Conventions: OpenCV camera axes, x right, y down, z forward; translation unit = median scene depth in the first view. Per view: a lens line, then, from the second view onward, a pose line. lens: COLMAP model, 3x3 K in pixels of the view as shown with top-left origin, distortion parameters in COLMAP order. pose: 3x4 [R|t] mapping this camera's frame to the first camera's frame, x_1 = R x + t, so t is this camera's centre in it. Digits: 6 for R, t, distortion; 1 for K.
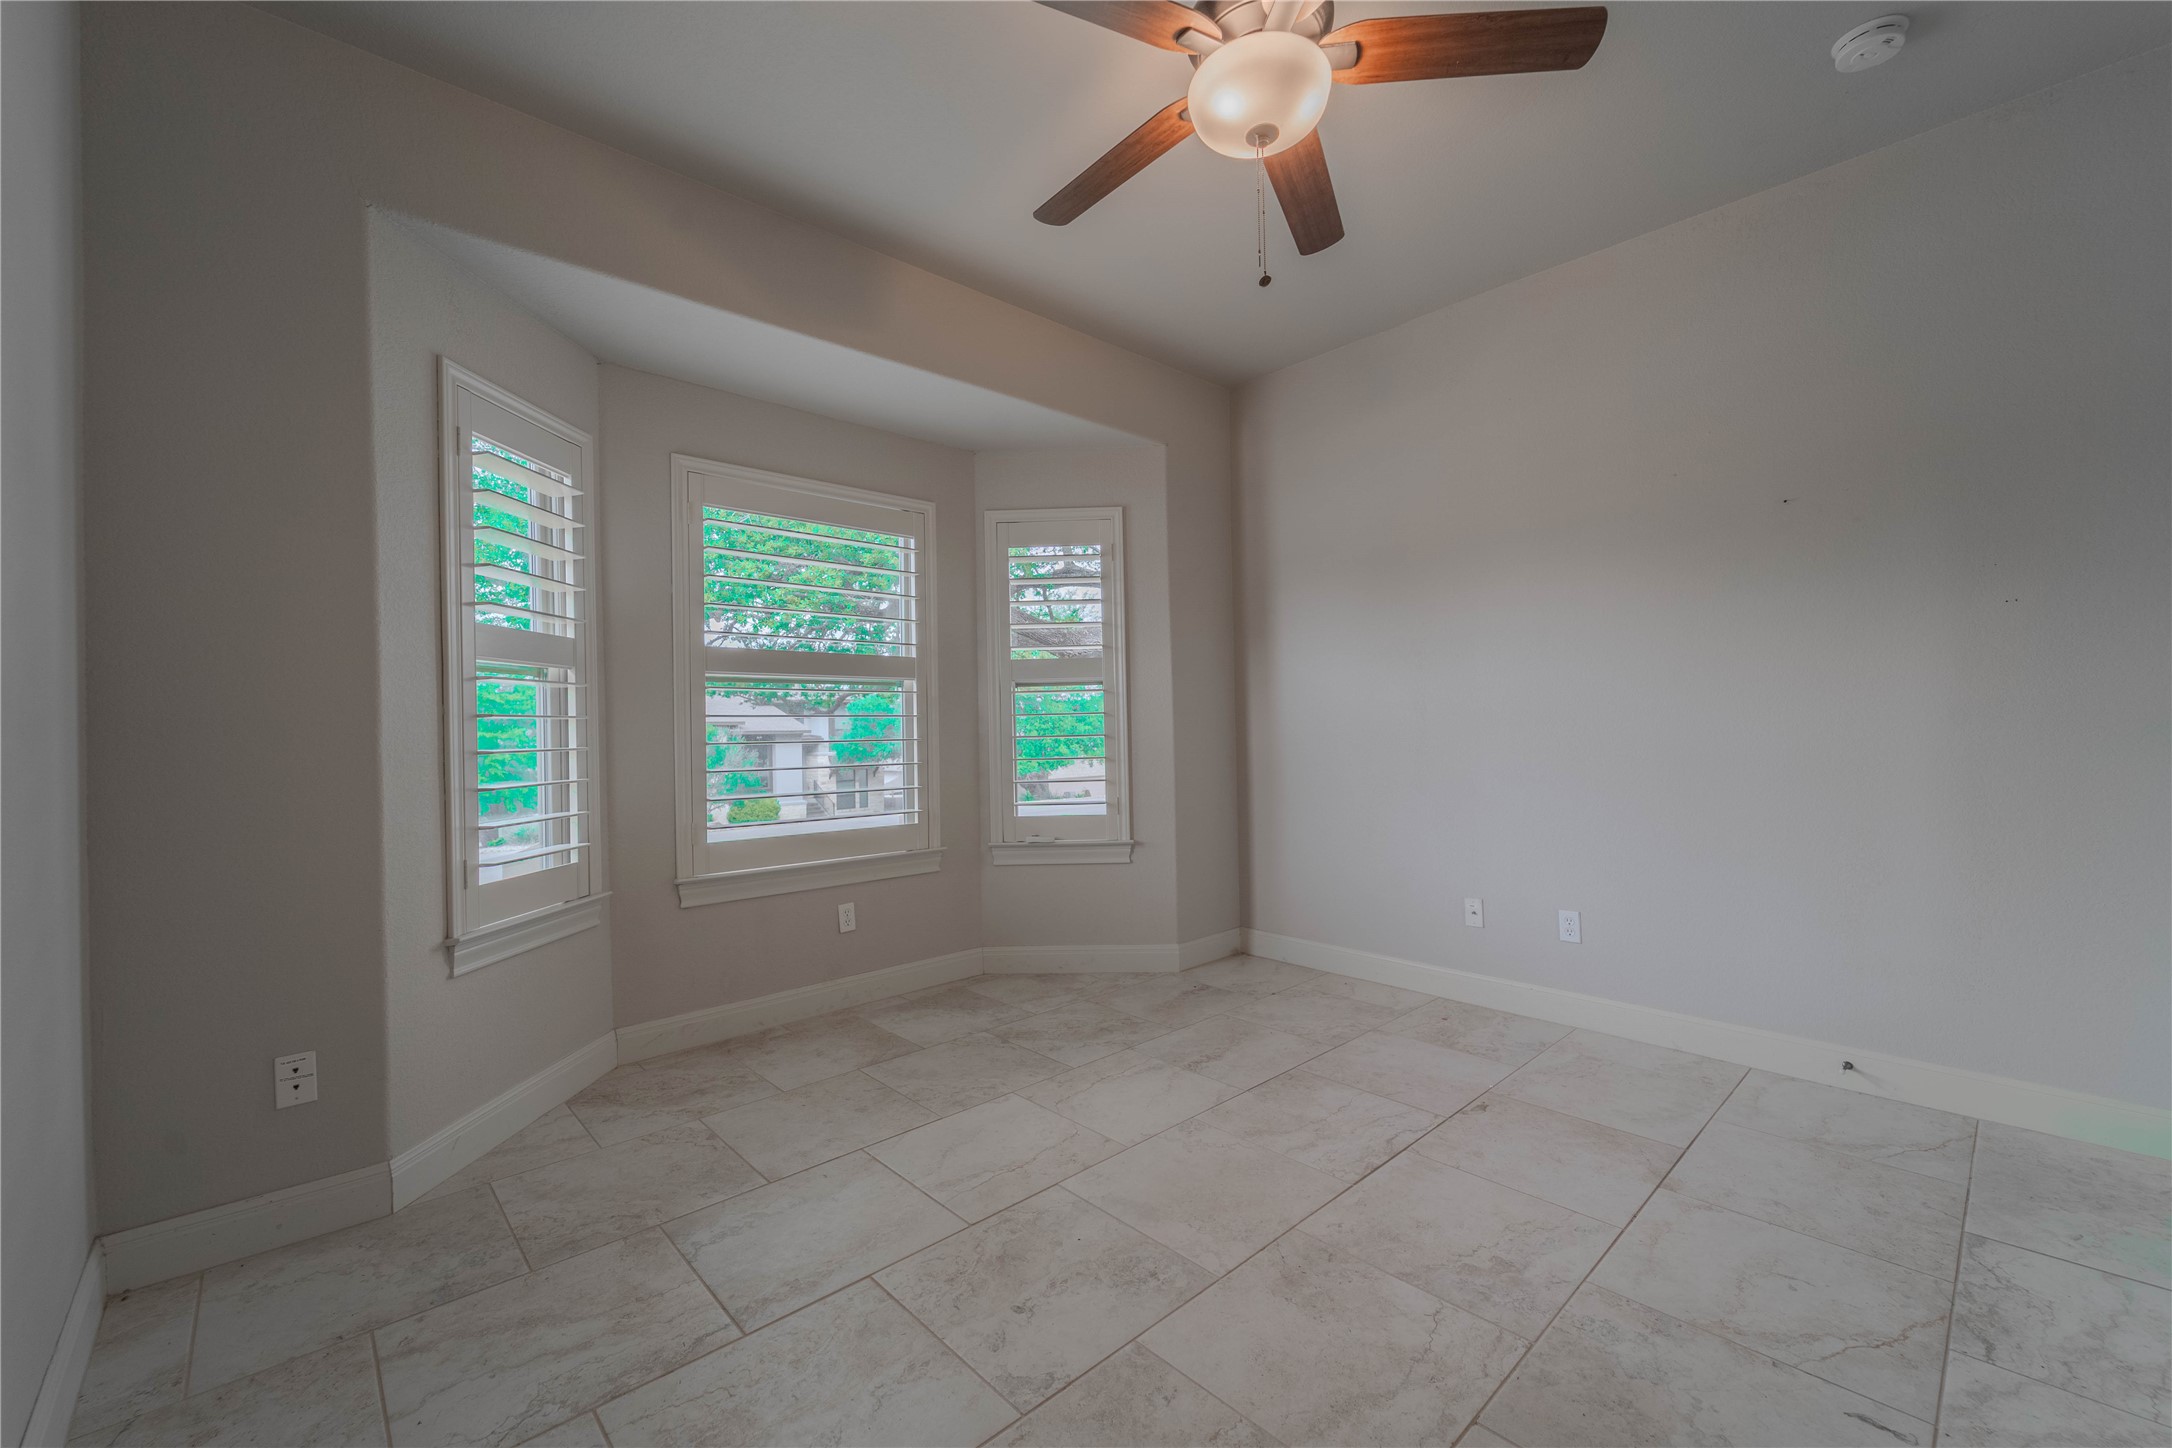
lens RADIAL K [[874.0, 0, 1084.4], [0, 874.0, 727.8], [0, 0, 1]] dist [-0.002276, -0.001089]
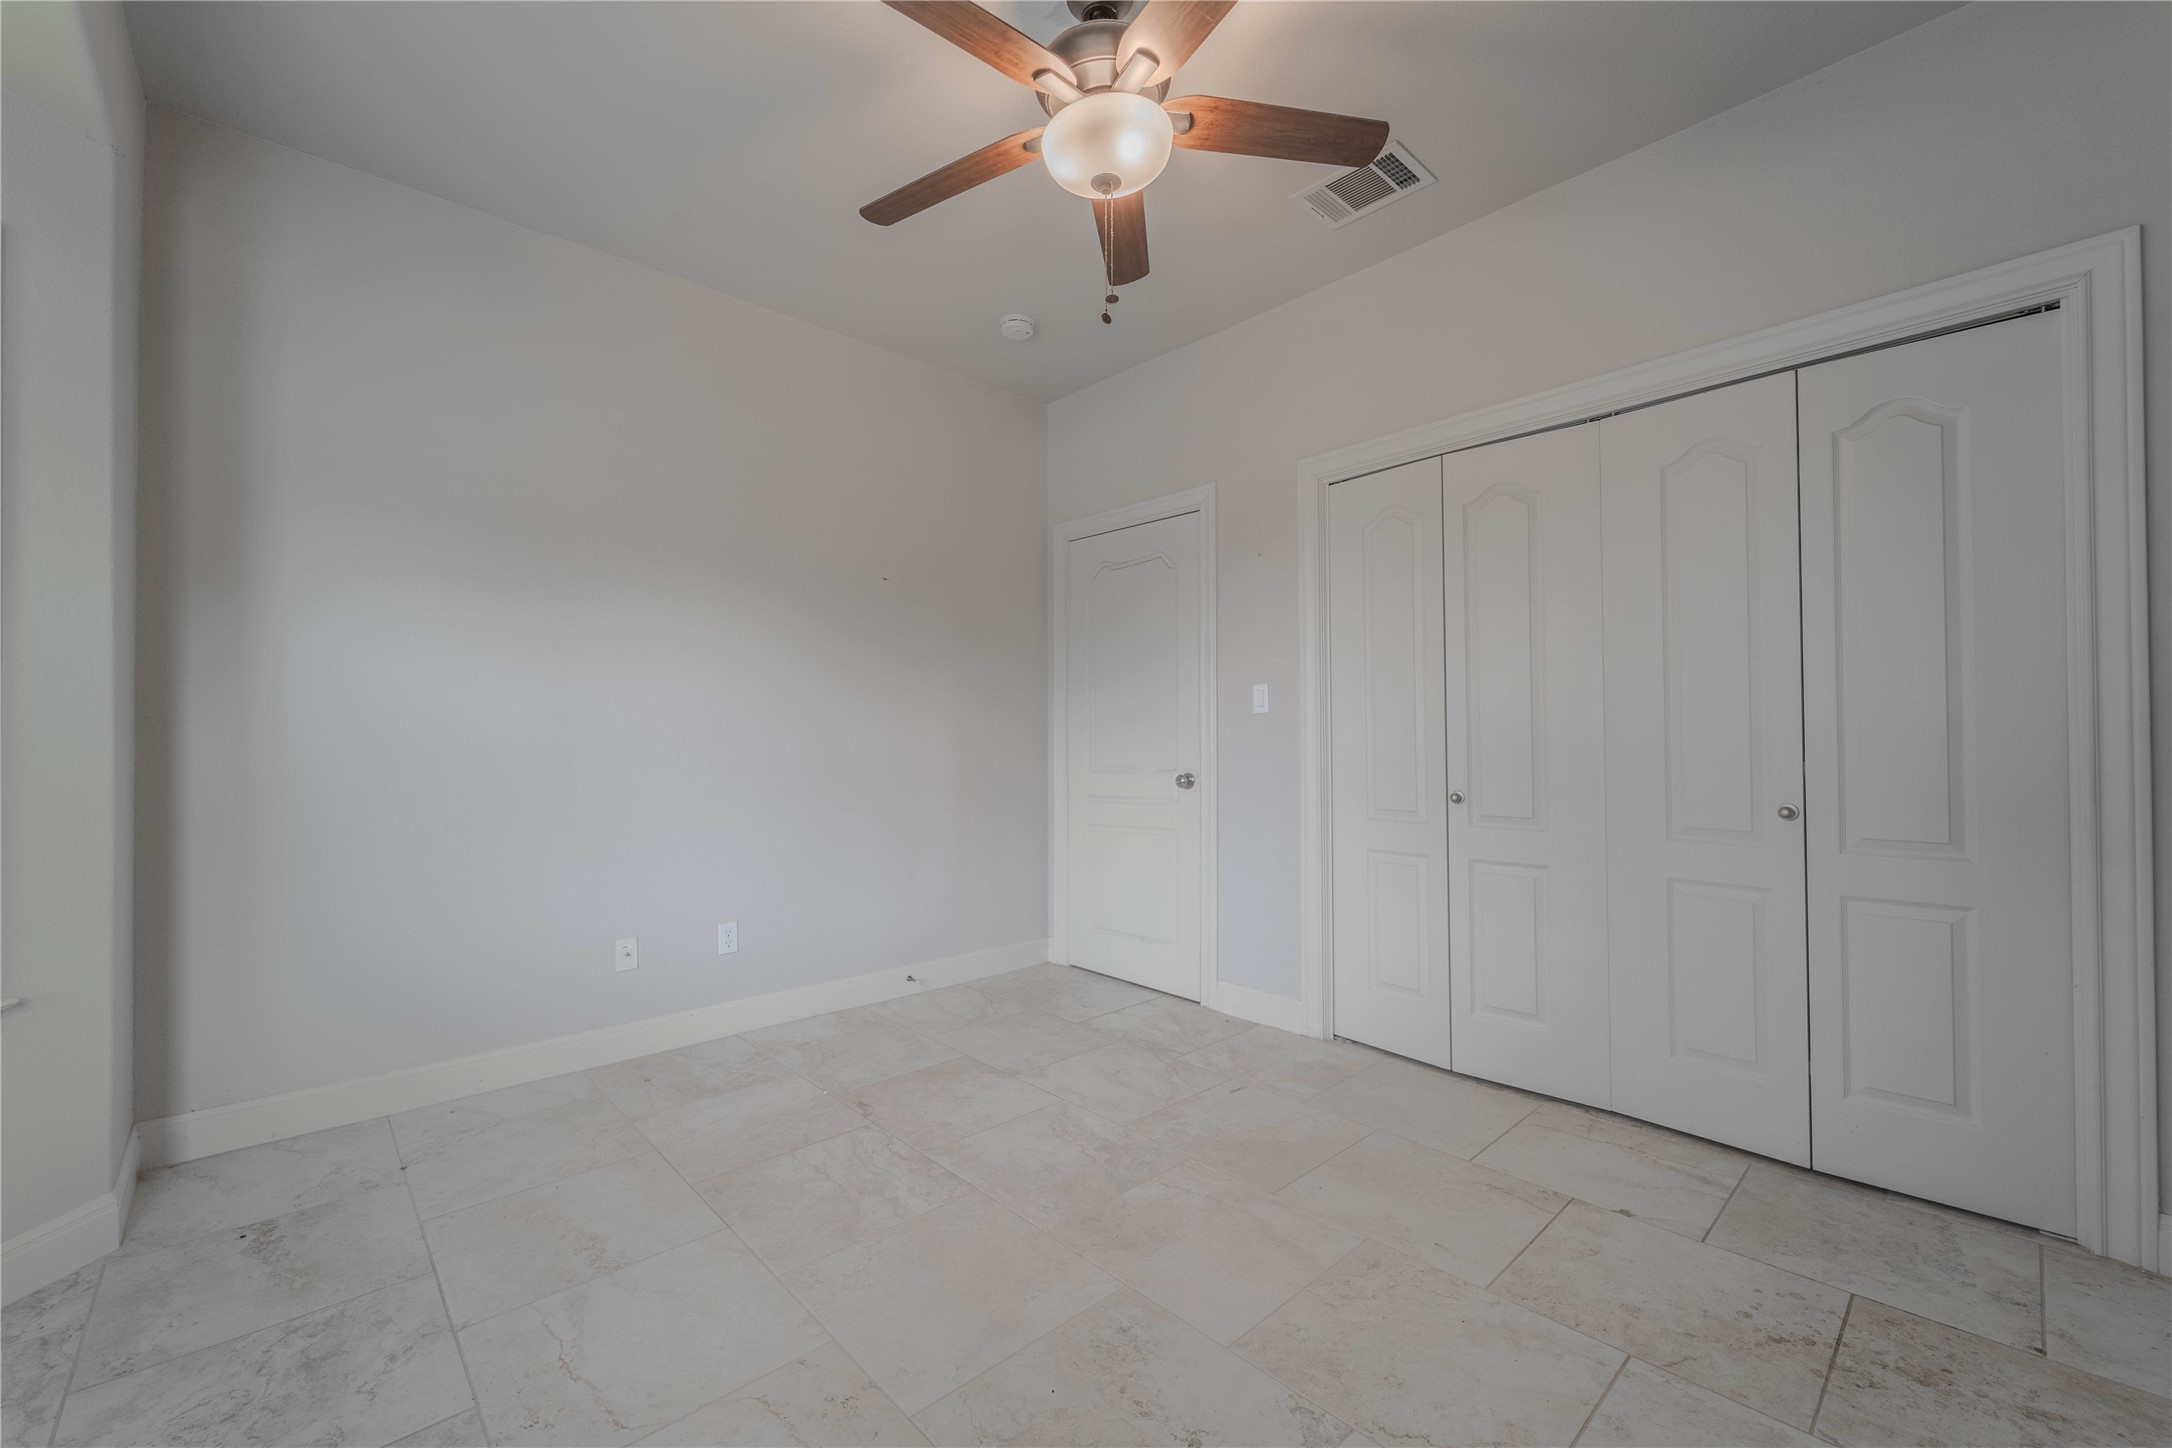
lens RADIAL K [[874.0, 0, 1091.4], [0, 874.0, 726.2], [0, 0, 1]] dist [-0.002276, -0.001089]
pose [[-0.012168, 0.028530, 0.999519, -0.491971], [0.006271, 0.999575, -0.028456, 0.011139], [-0.999906, 0.005922, -0.012341, 0.600175]]
